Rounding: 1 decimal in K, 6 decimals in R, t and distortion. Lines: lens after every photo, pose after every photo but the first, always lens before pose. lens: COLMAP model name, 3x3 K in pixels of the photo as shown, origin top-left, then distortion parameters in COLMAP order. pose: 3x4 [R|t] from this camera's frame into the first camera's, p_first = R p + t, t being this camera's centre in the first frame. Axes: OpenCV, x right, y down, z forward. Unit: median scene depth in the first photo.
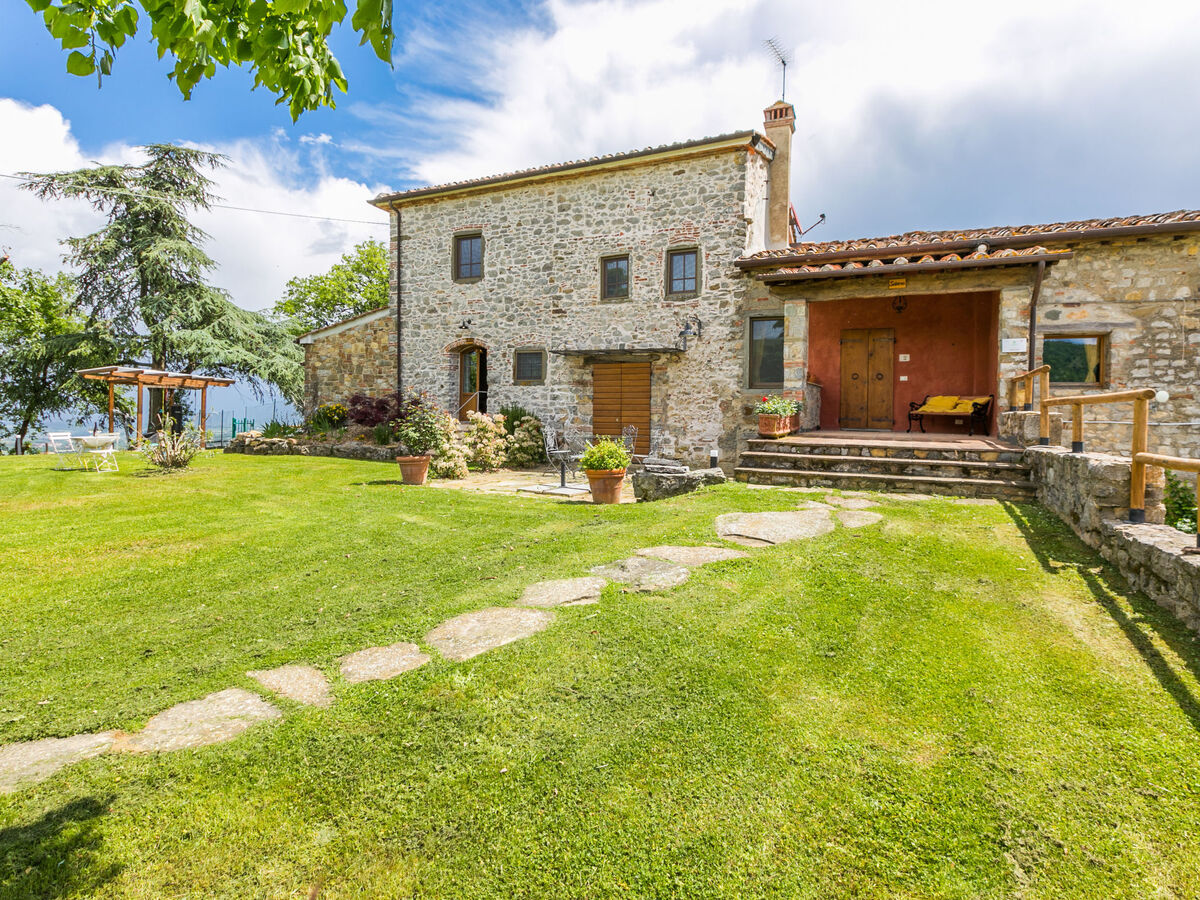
lens RADIAL K [[646.5, 0, 581.3], [0, 646.5, 414.9], [0, 0, 1]] dist [0.001628, 0.000688]
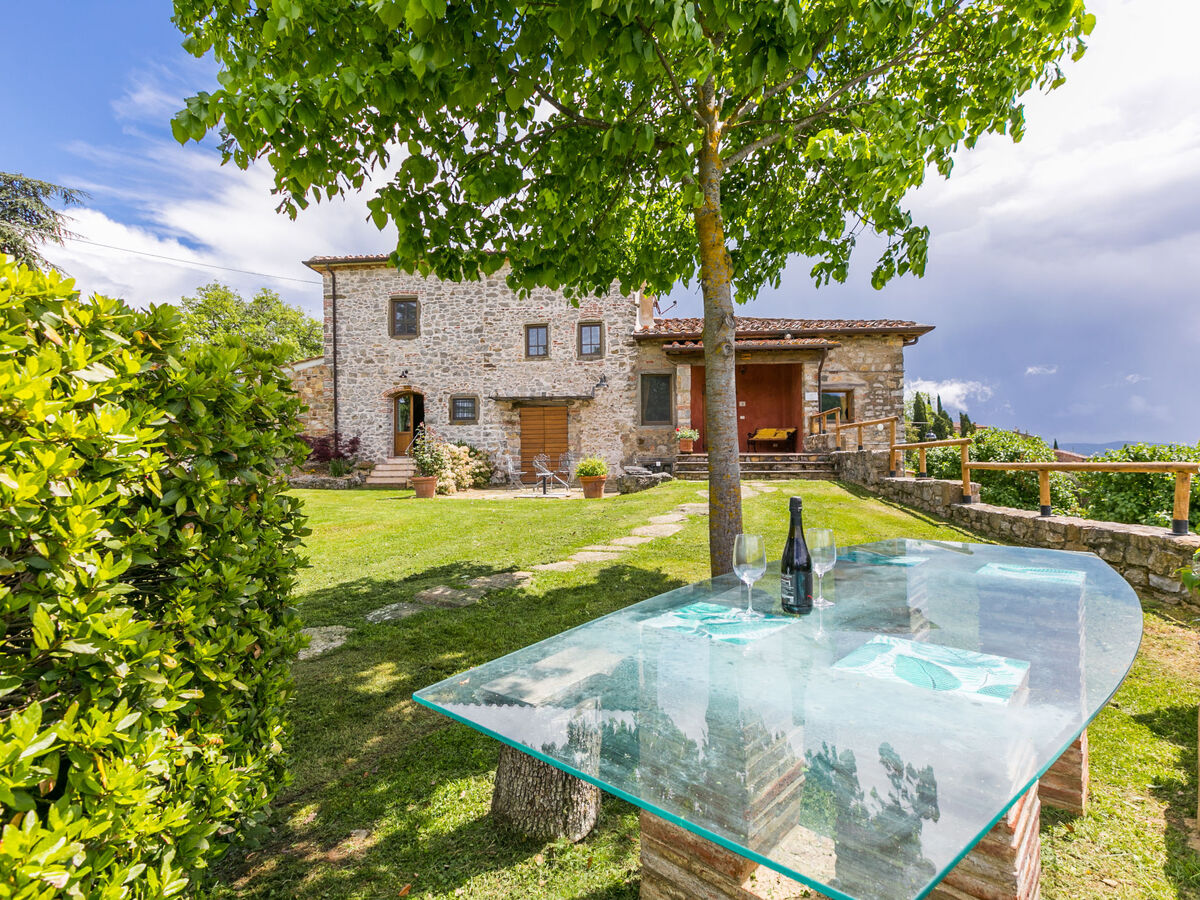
lens RADIAL K [[602.7, 0, 609.4], [0, 602.7, 445.8], [0, 0, 1]] dist [-0.002643, -0.001112]
pose [[0.941327, -0.016569, 0.337090, -0.224275], [0.023714, 0.999573, -0.017091, 0.022076], [-0.336662, 0.024082, 0.941317, -0.183857]]
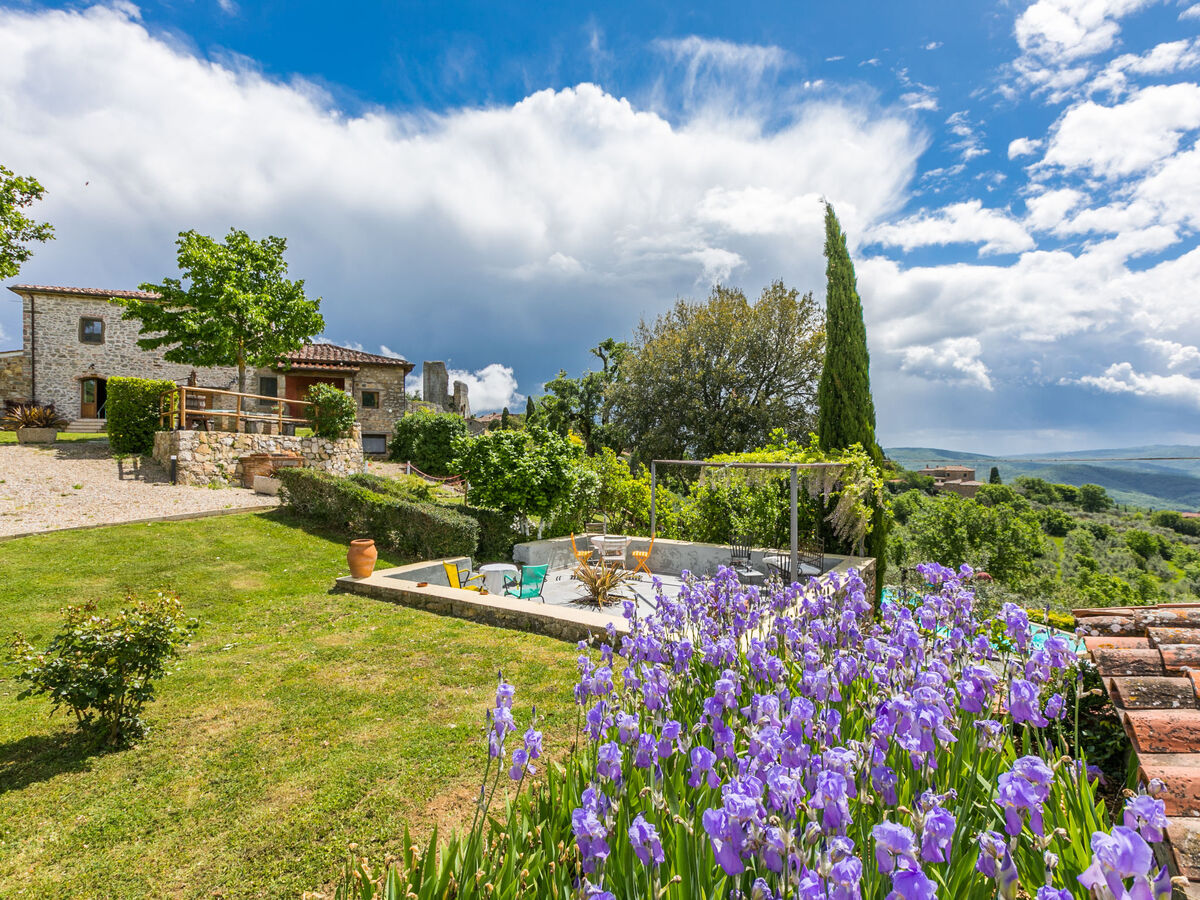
lens RADIAL K [[602.7, 0, 601.4], [0, 602.7, 446.3], [0, 0, 1]] dist [-0.002643, -0.001112]
pose [[0.653169, -0.009776, 0.757149, -0.609909], [0.010469, 0.999938, 0.003879, 0.117618], [-0.757140, 0.005393, 0.653230, -1.453763]]
